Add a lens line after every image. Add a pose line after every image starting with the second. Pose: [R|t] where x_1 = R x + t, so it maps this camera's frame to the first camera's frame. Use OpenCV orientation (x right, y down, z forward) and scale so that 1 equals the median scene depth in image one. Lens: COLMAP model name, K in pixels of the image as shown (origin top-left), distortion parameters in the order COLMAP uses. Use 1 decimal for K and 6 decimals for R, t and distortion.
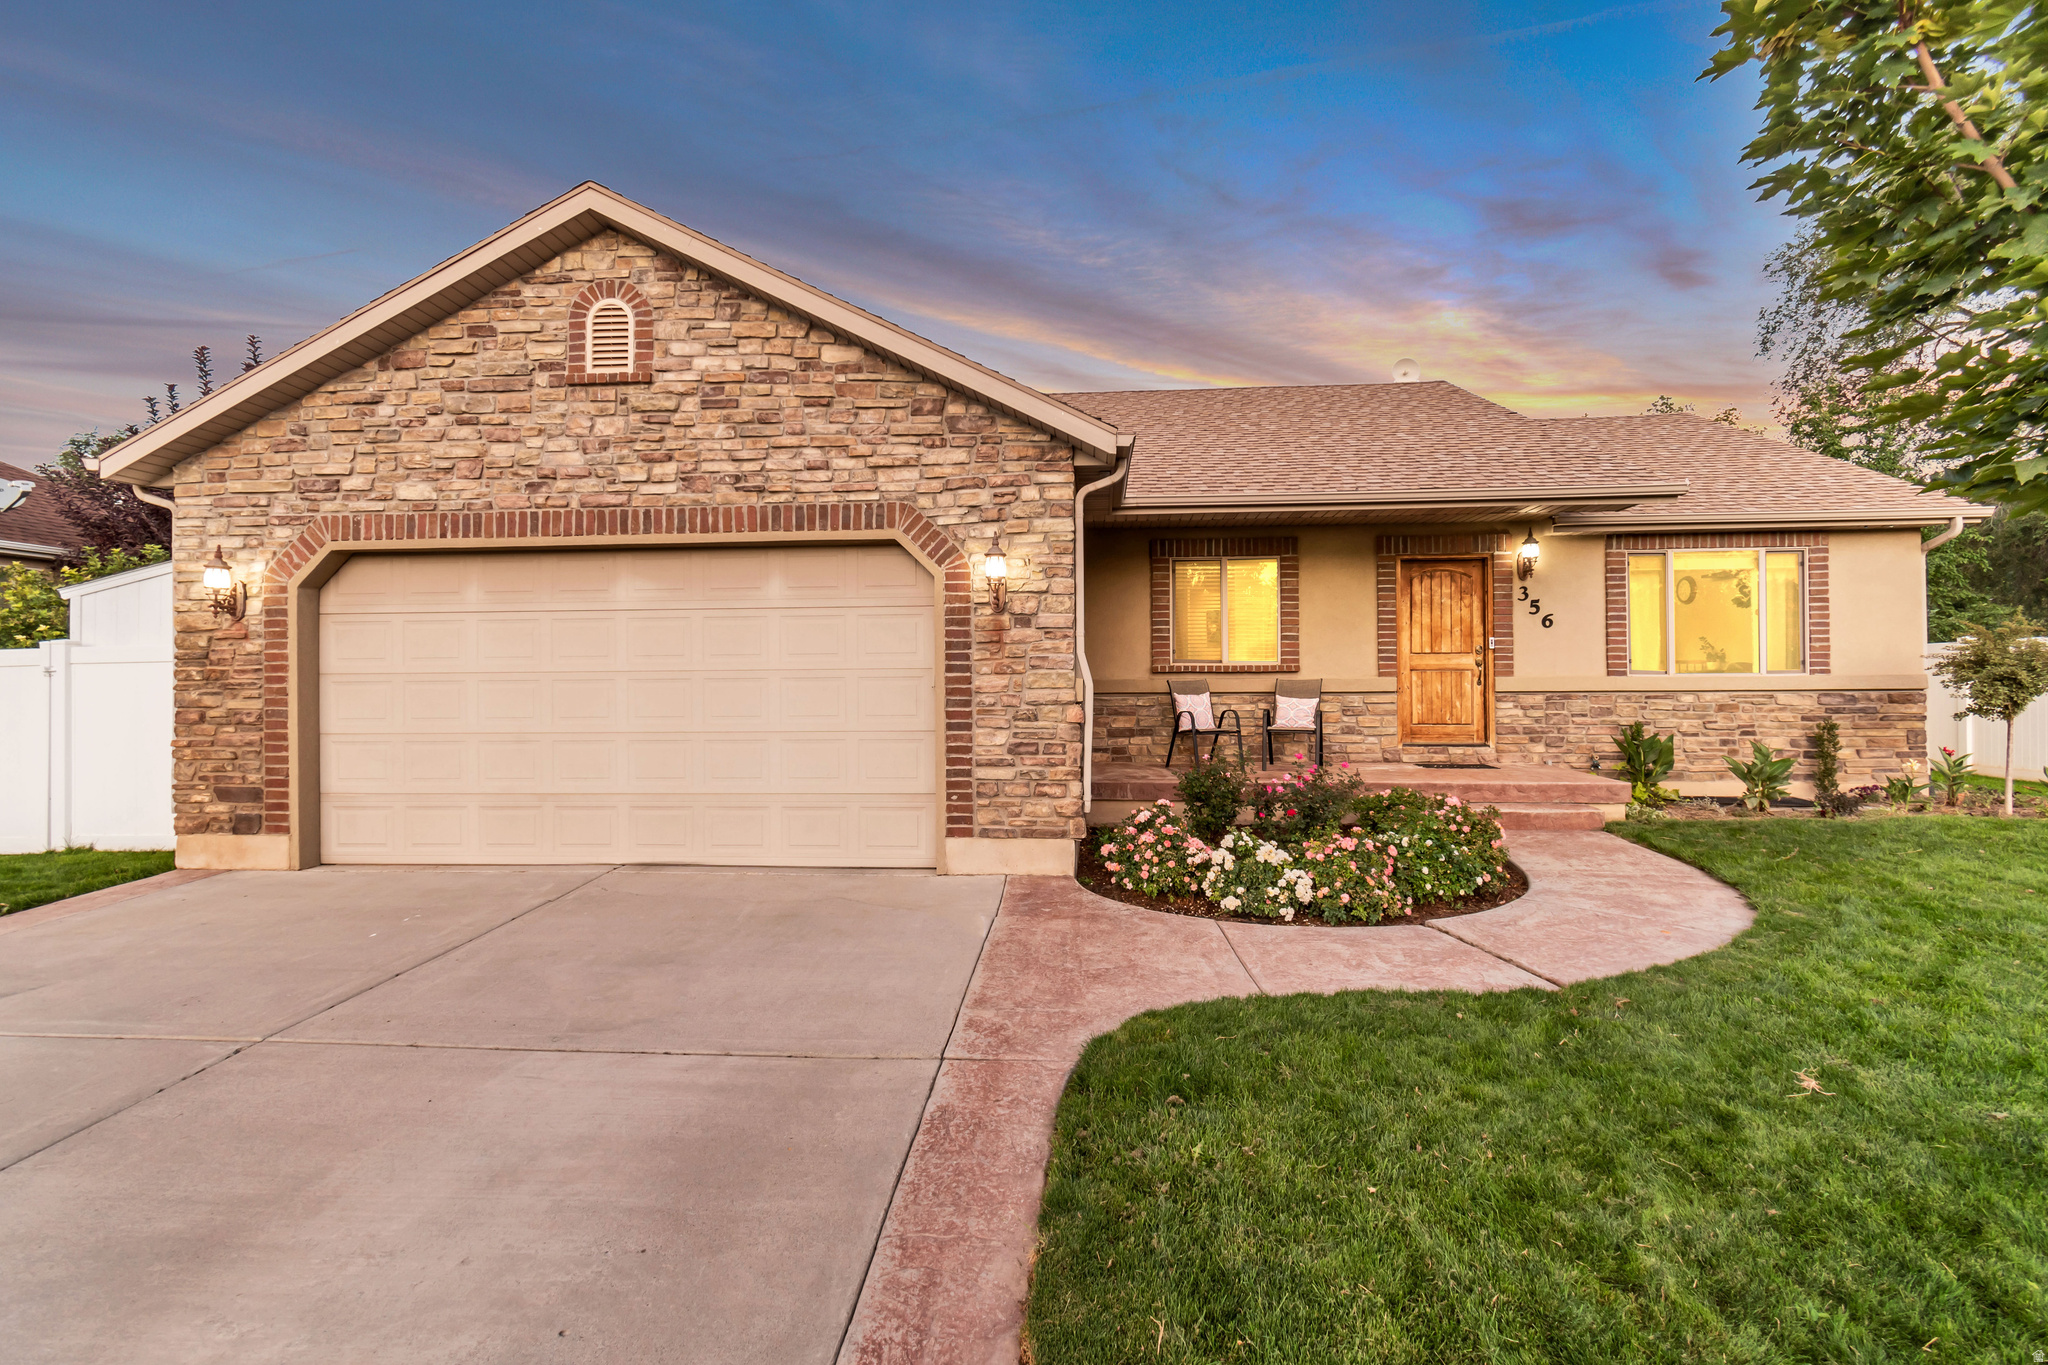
lens RADIAL K [[915.9, 0, 1028.8], [0, 915.9, 675.7], [0, 0, 1]] dist [0.007070, -0.001221]
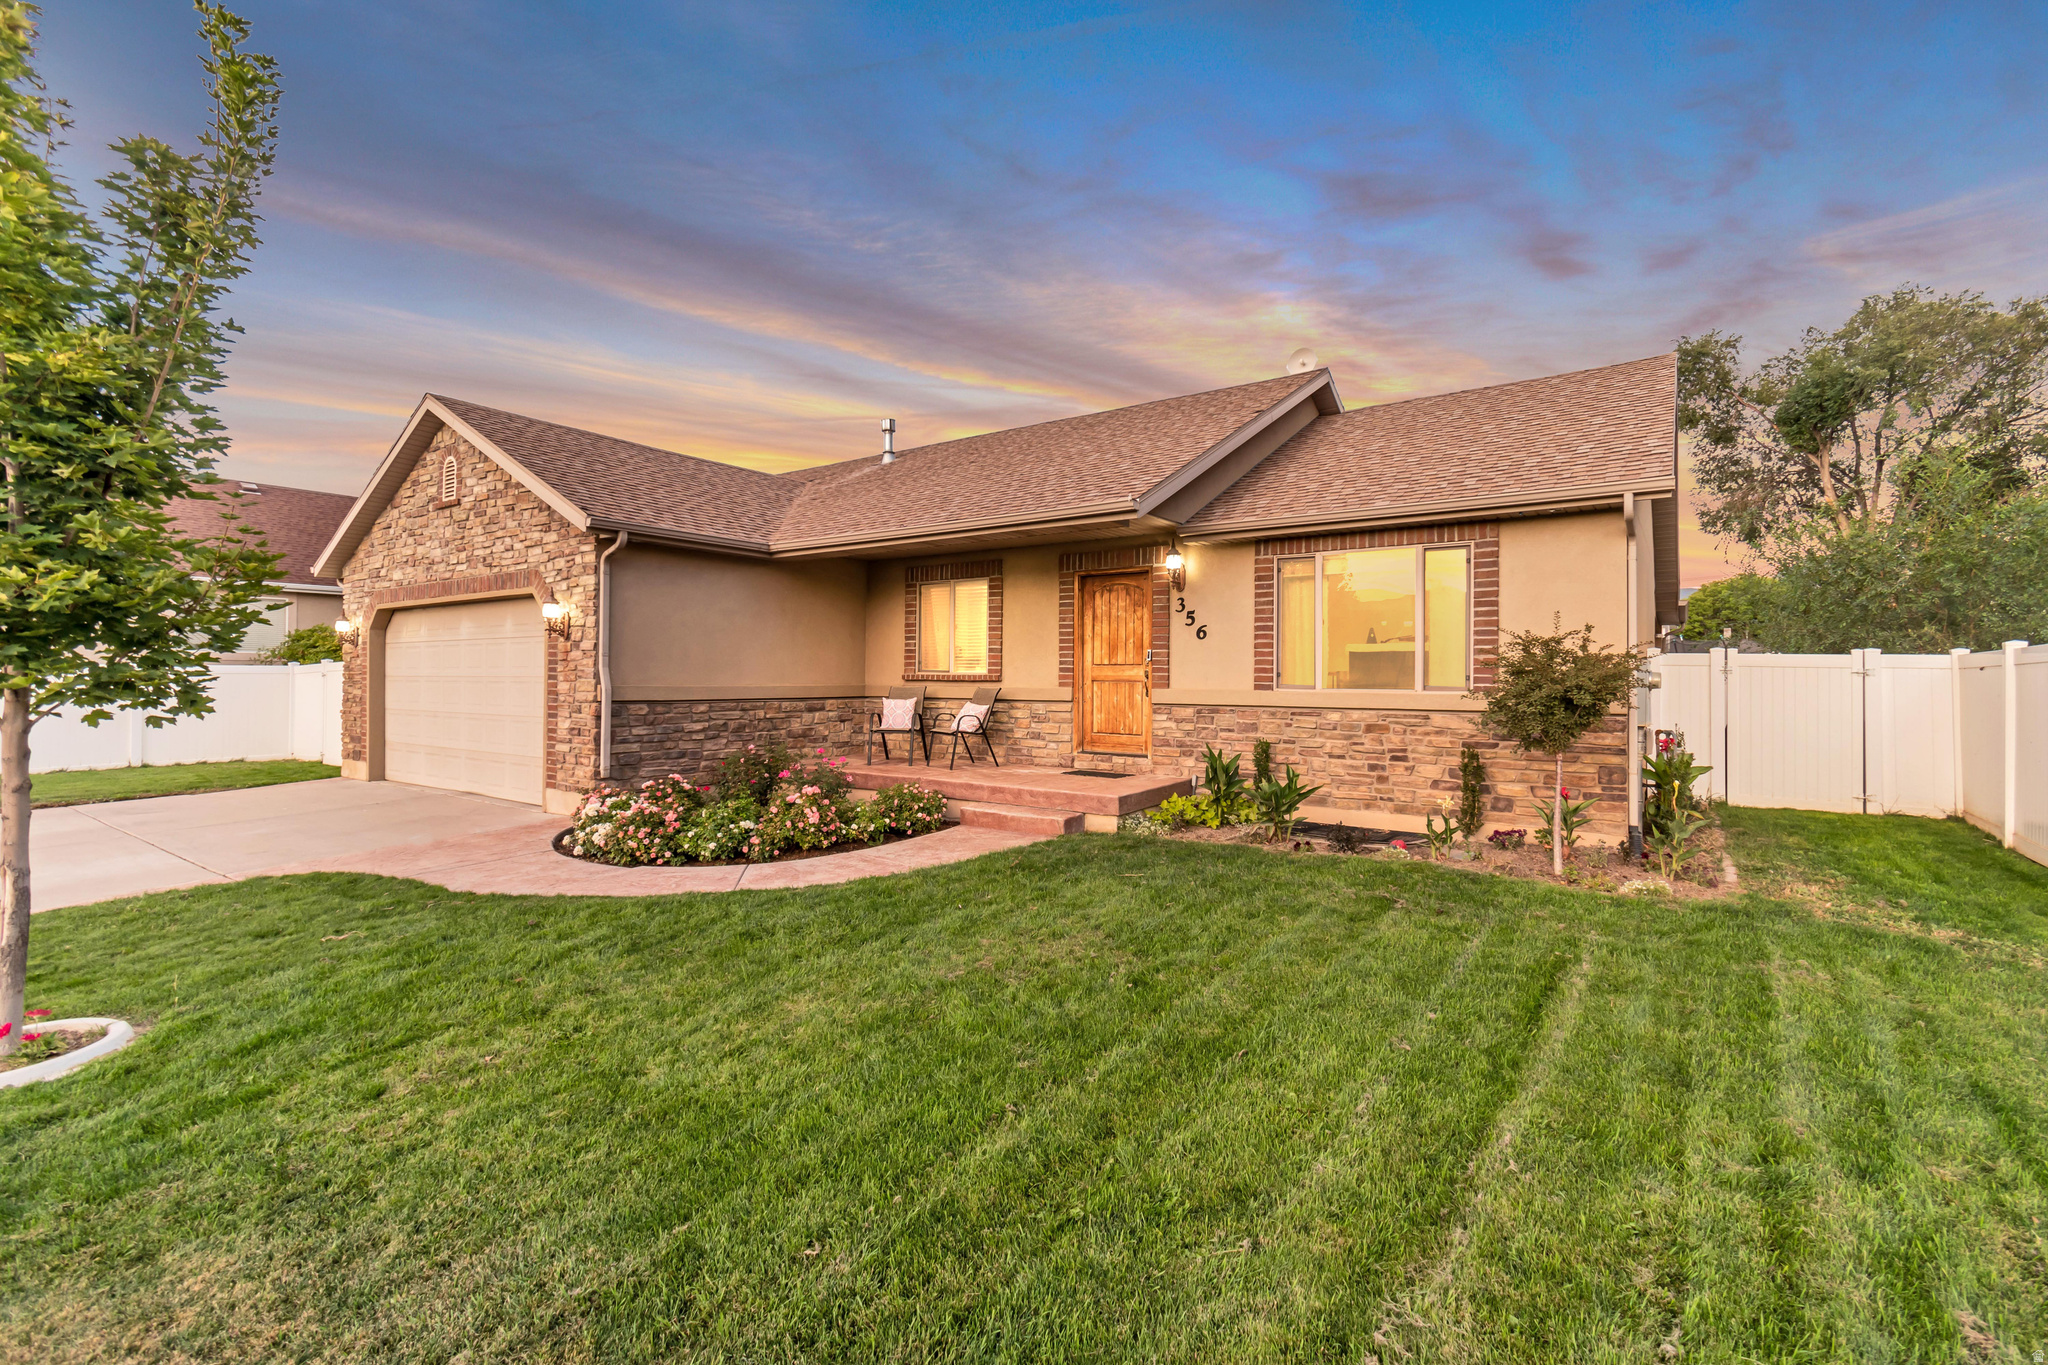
lens RADIAL K [[915.9, 0, 1028.8], [0, 915.9, 675.7], [0, 0, 1]] dist [0.007070, -0.001221]
pose [[0.854121, 0.010369, -0.519971, 1.317426], [-0.009711, 0.999945, 0.003988, -0.022623], [0.519984, 0.001643, 0.854174, 0.105211]]
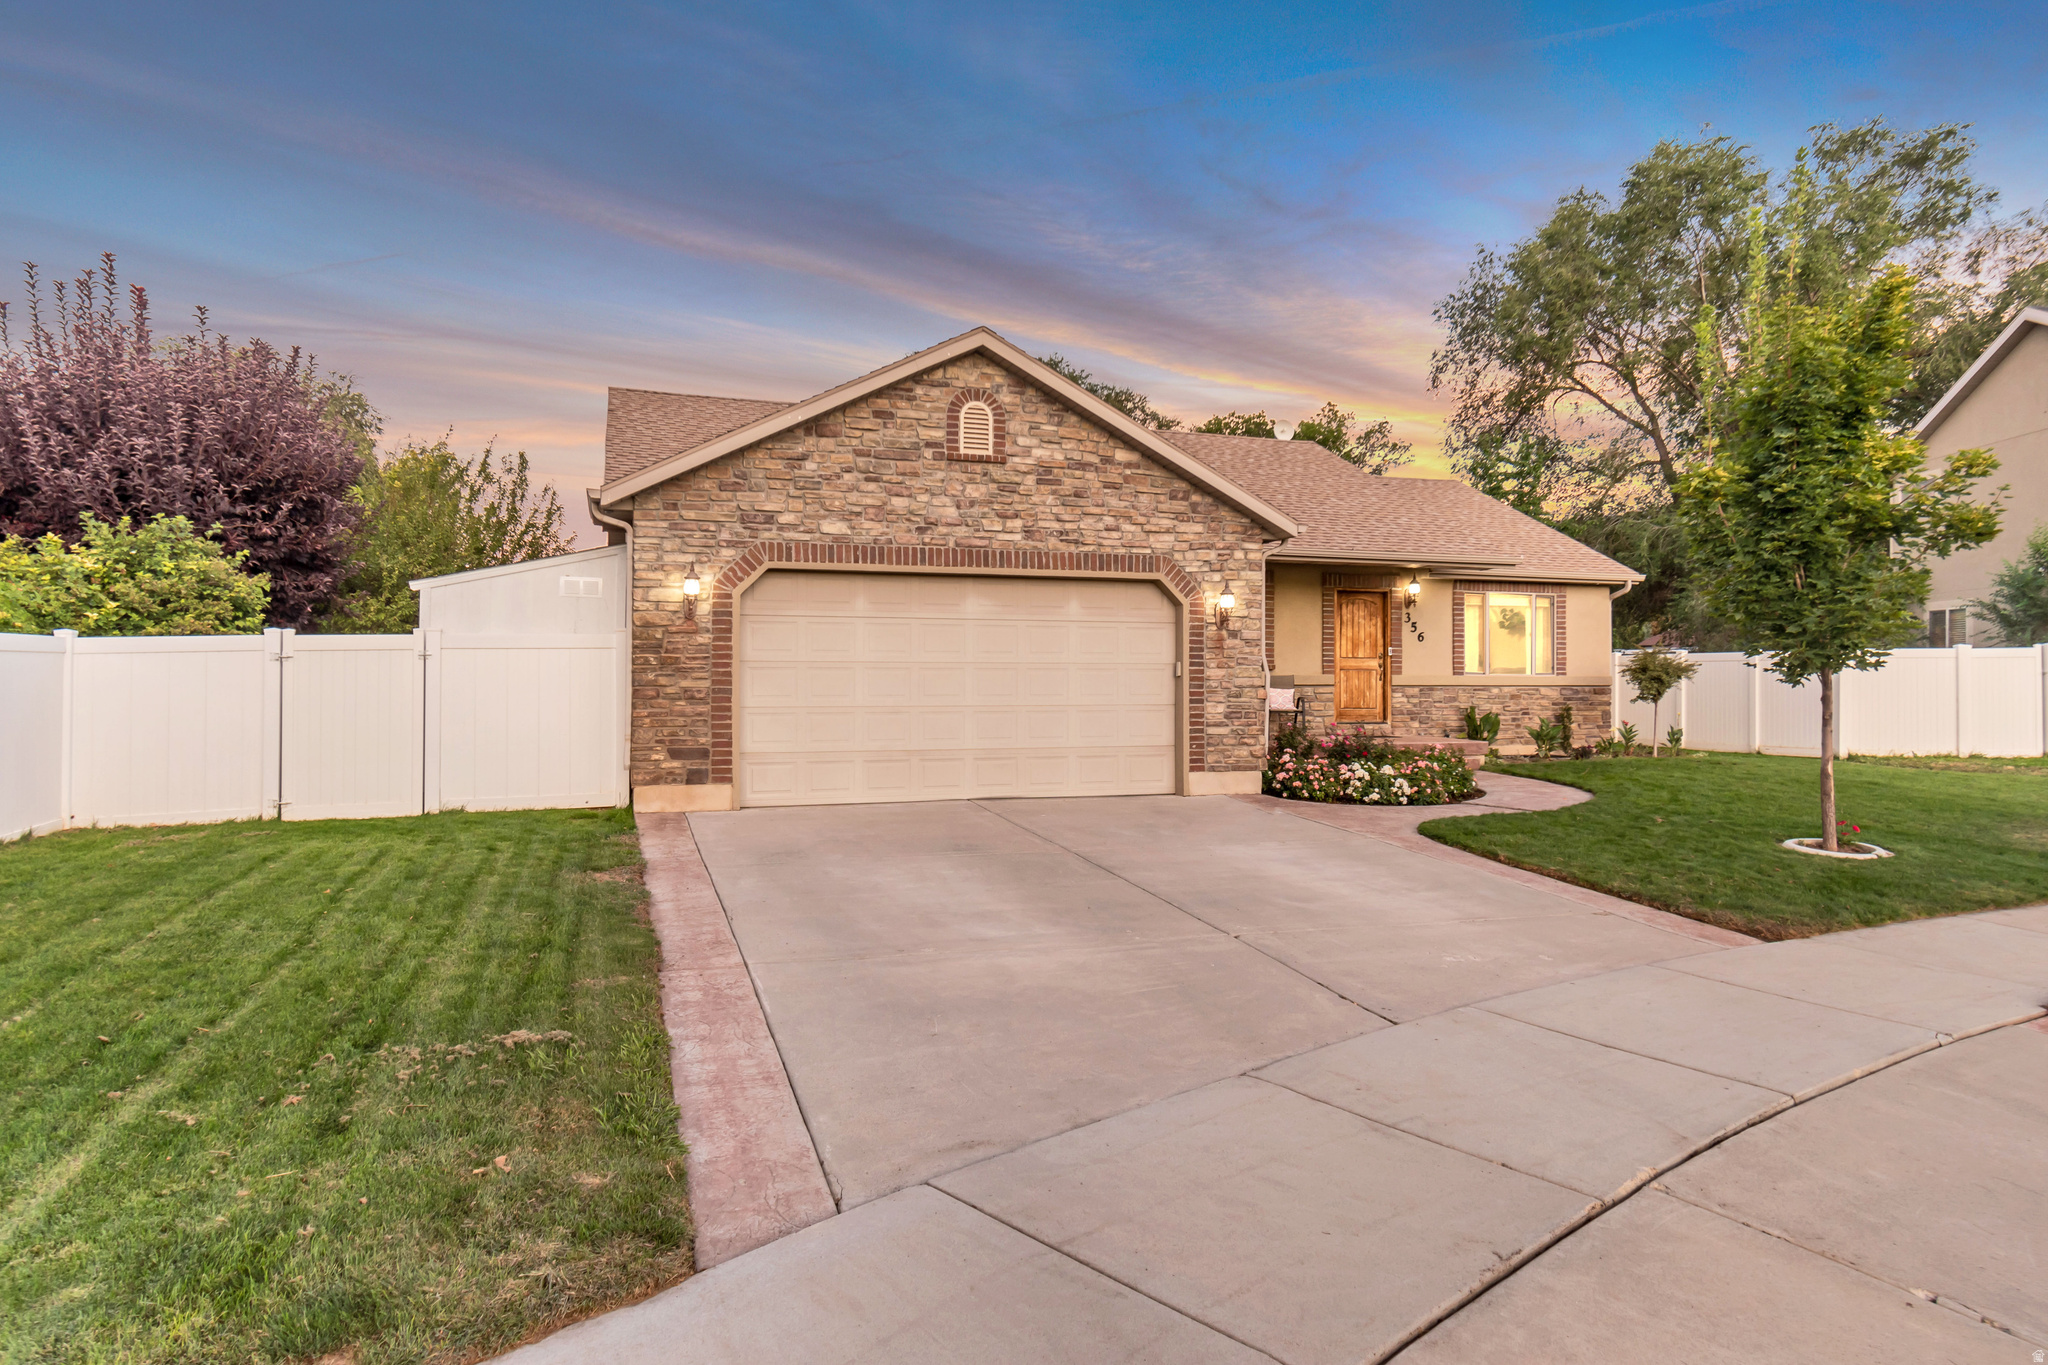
lens RADIAL K [[1209.3, 0, 1024.0], [0, 1209.3, 682.5], [0, 0, 1]] dist [-0.007480, 0.001403]
pose [[0.920818, 0.008489, 0.389900, -1.095242], [-0.010101, 0.999947, 0.002083, 0.021336], [-0.389862, -0.005857, 0.920855, -0.747837]]
